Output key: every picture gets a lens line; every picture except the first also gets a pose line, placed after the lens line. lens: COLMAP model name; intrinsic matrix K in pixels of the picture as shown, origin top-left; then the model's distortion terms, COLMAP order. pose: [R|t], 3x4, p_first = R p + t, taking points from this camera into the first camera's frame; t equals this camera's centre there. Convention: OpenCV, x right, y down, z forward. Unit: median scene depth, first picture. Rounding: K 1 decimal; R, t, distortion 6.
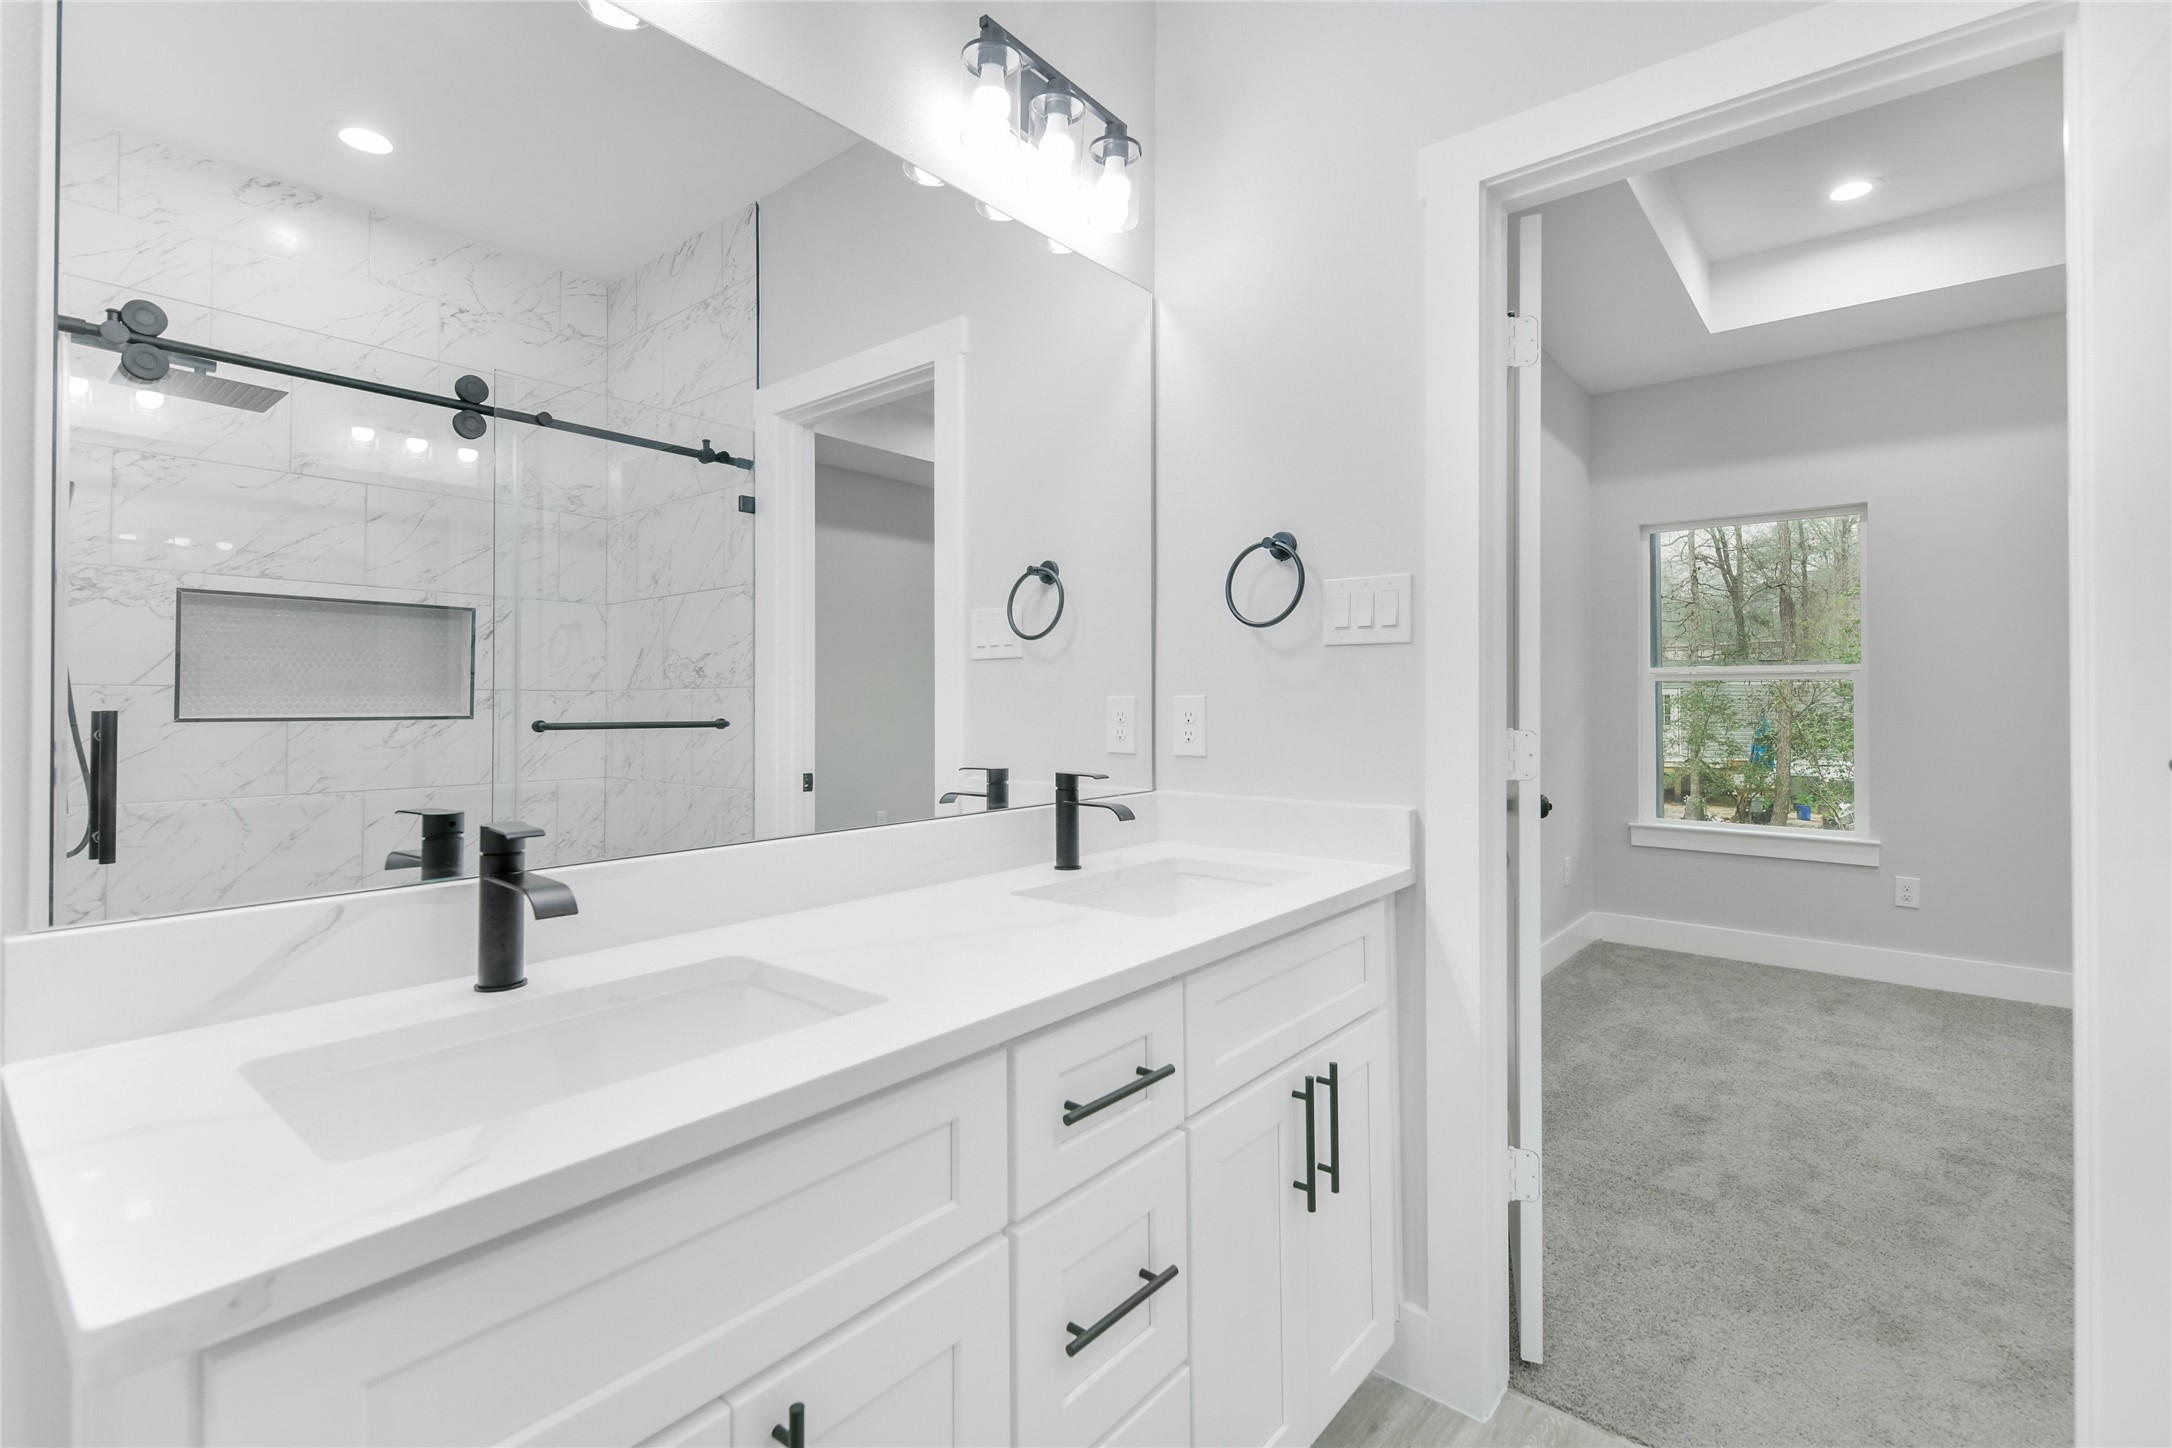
lens RADIAL K [[978.1, 0, 1085.2], [0, 978.1, 713.0], [0, 0, 1]] dist [0.000250, -0.009900]
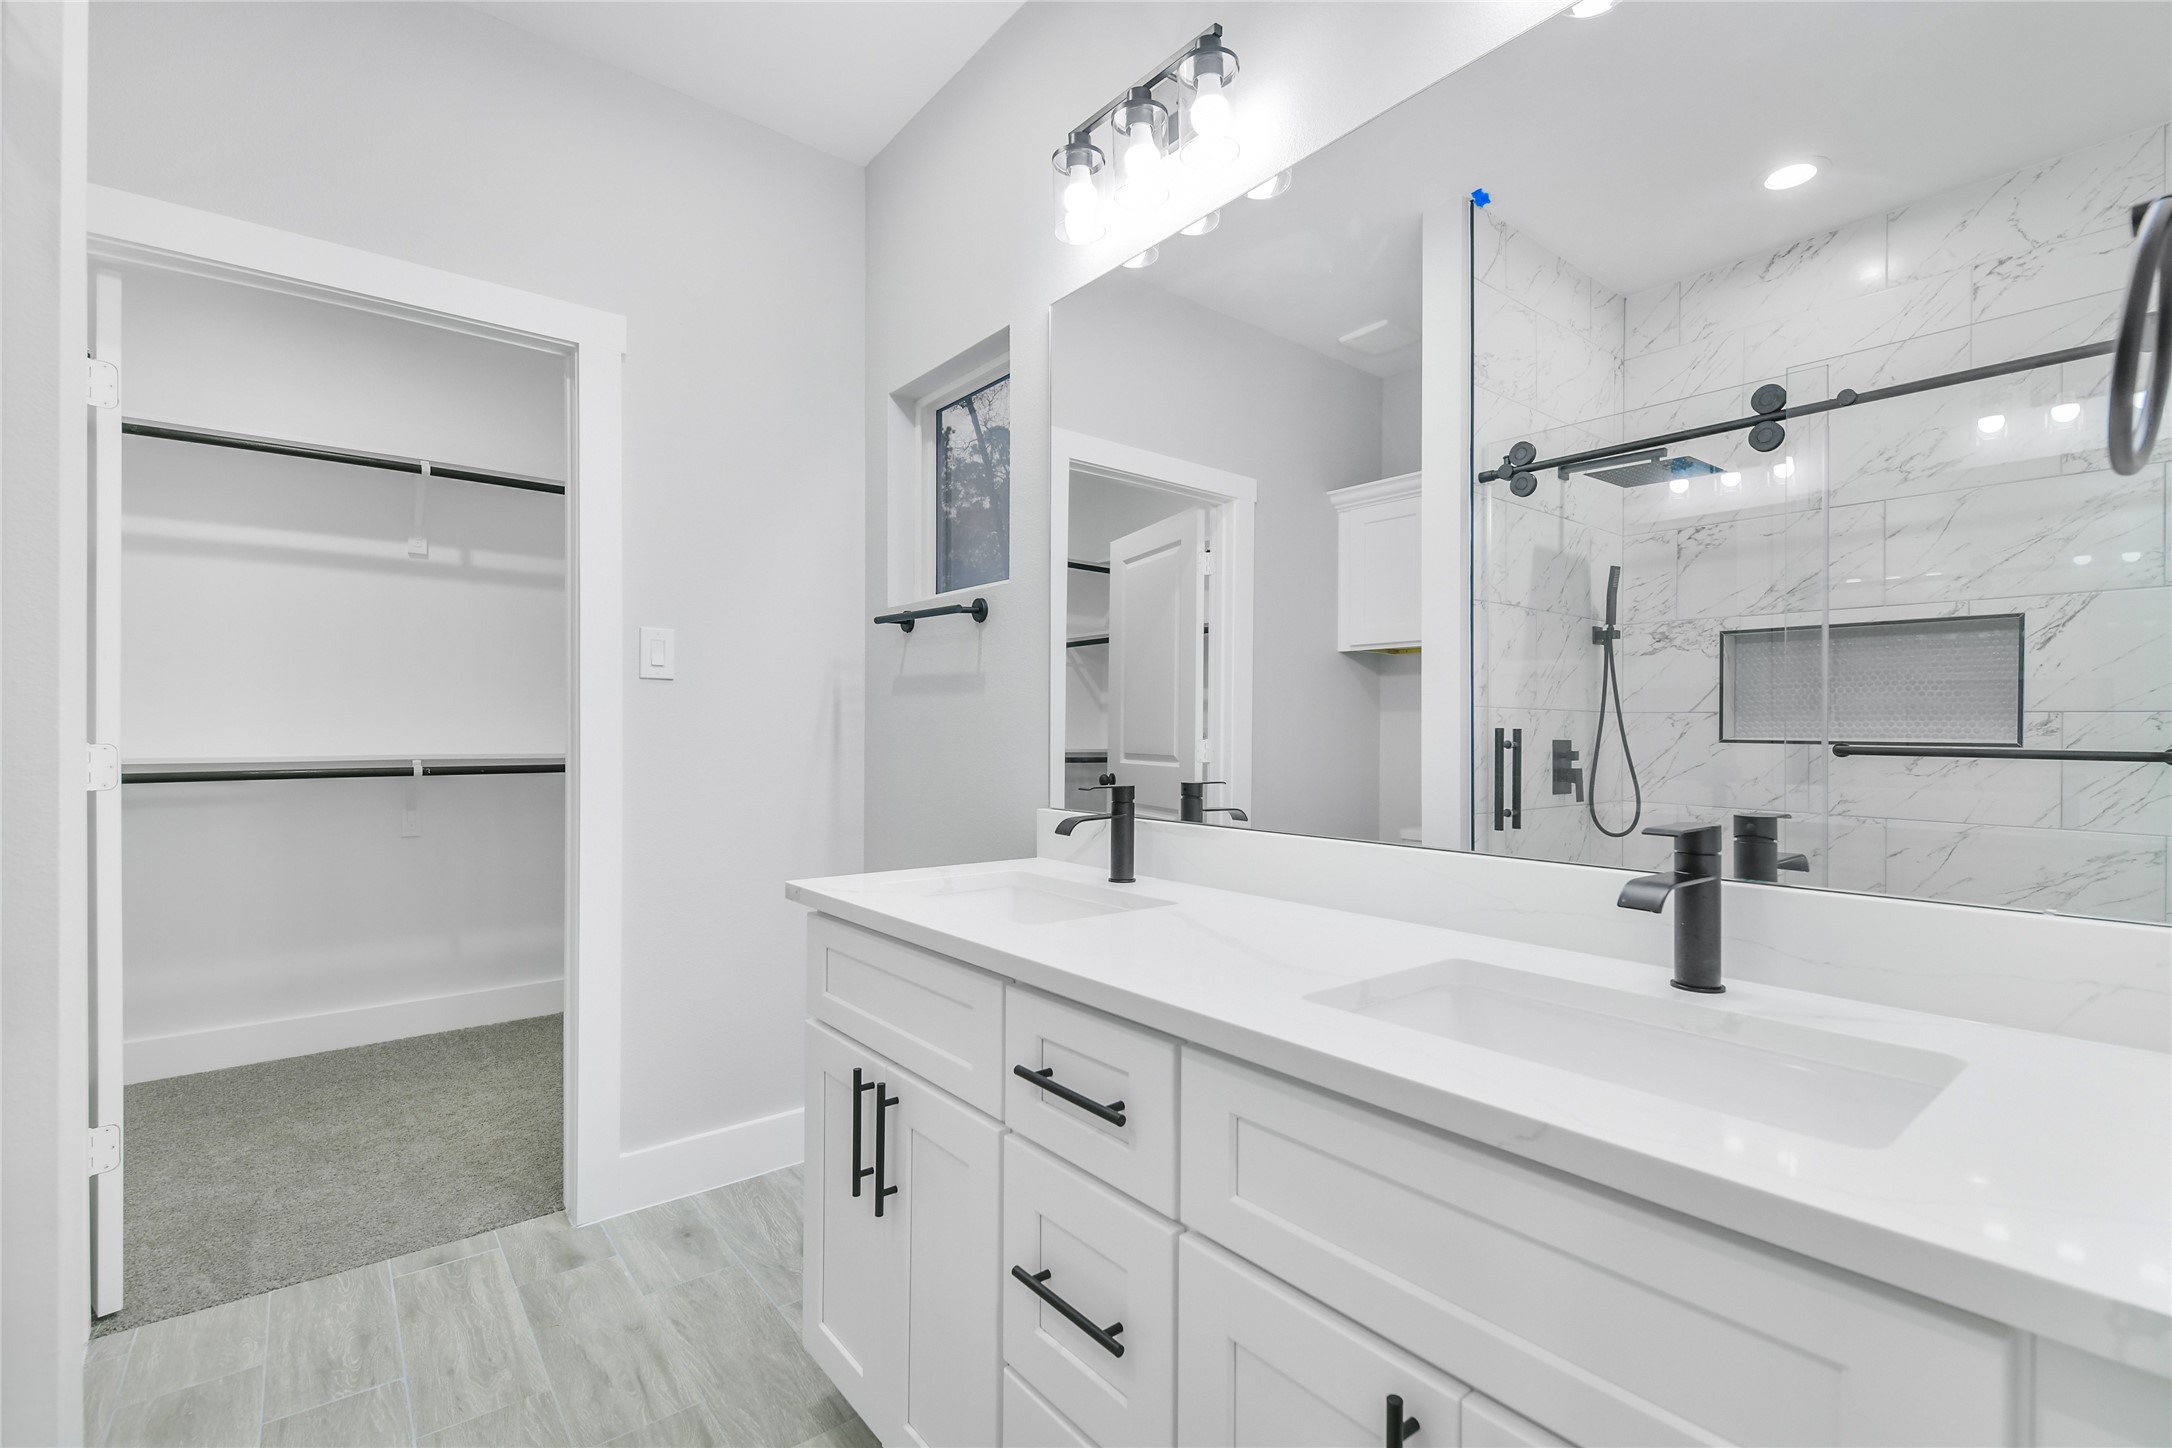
lens RADIAL K [[950.8, 0, 1092.8], [0, 950.8, 743.6], [0, 0, 1]] dist [0.002867, 0.000546]
pose [[-0.190722, 0.014157, -0.981542, 0.380403], [-0.018168, 0.999674, 0.017948, 0.003474], [0.981476, 0.021256, -0.190403, 0.462222]]
